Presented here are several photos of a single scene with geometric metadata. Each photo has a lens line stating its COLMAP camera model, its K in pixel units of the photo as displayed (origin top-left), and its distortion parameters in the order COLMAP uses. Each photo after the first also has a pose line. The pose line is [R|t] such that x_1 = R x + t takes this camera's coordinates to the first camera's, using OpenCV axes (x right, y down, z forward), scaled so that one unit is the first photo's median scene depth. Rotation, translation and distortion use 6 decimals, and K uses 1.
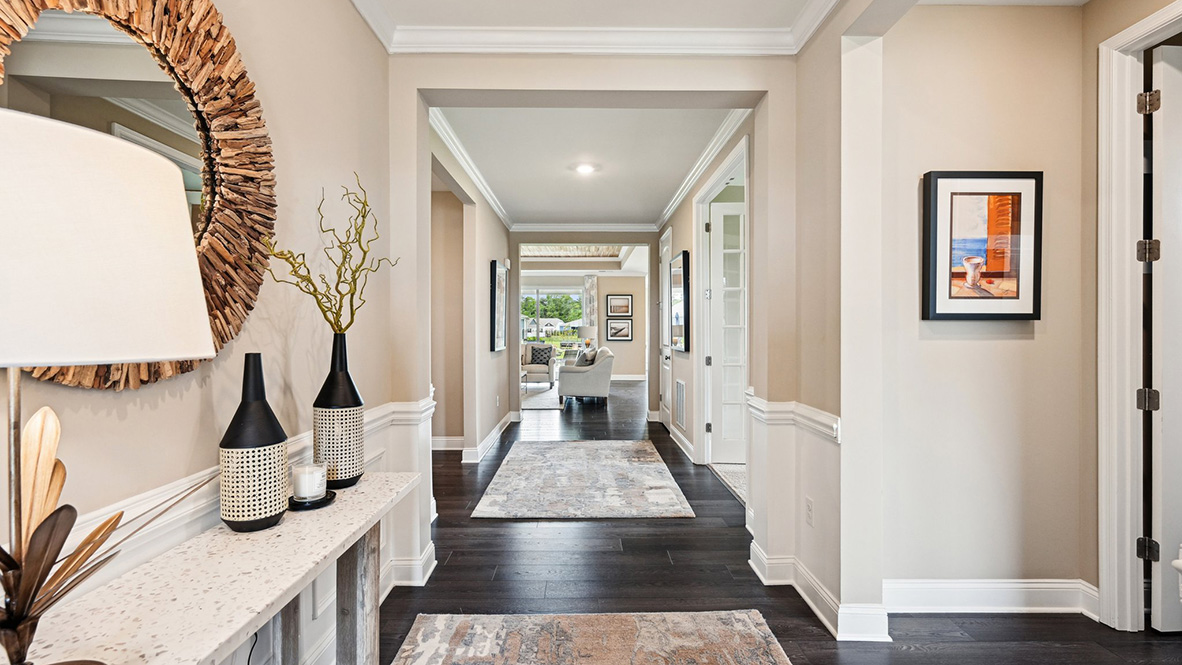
lens RADIAL K [[521.9, 0, 587.3], [0, 521.9, 332.1], [0, 0, 1]] dist [-0.002594, -0.000145]
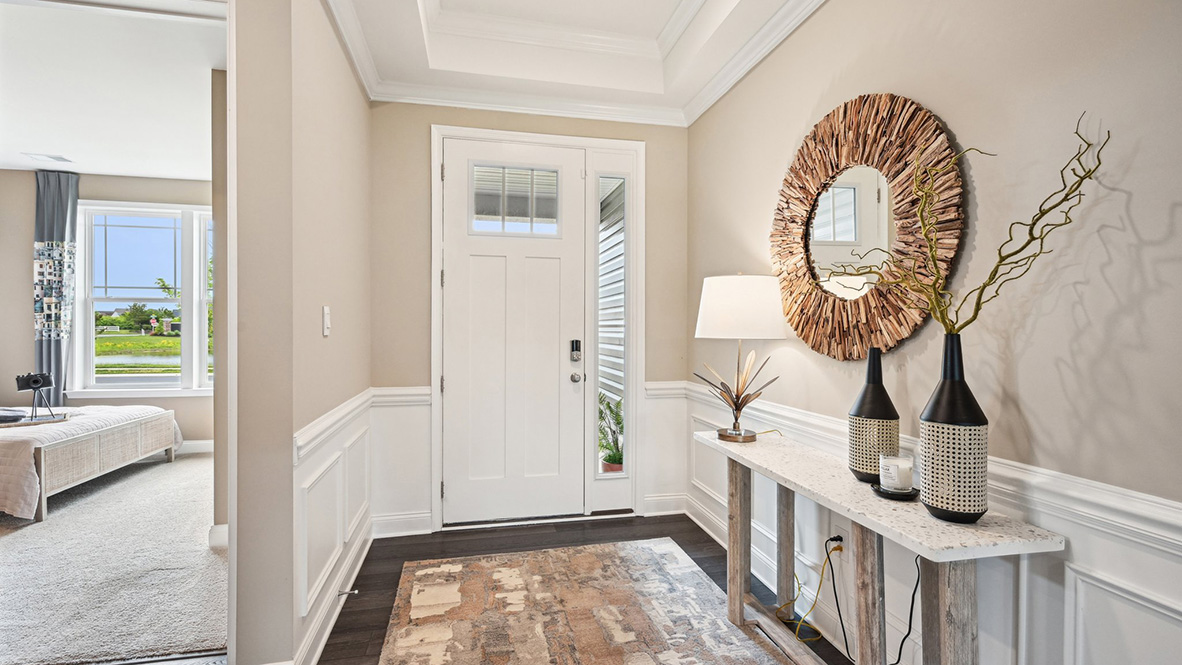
lens RADIAL K [[523.2, 0, 588.5], [0, 523.2, 329.3], [0, 0, 1]] dist [-0.000342, 0.001457]
pose [[-0.974245, 0.000333, -0.225492, 0.283444], [-0.000881, 0.999986, 0.005280, -0.009399], [0.225491, 0.005343, -0.974231, 1.703552]]
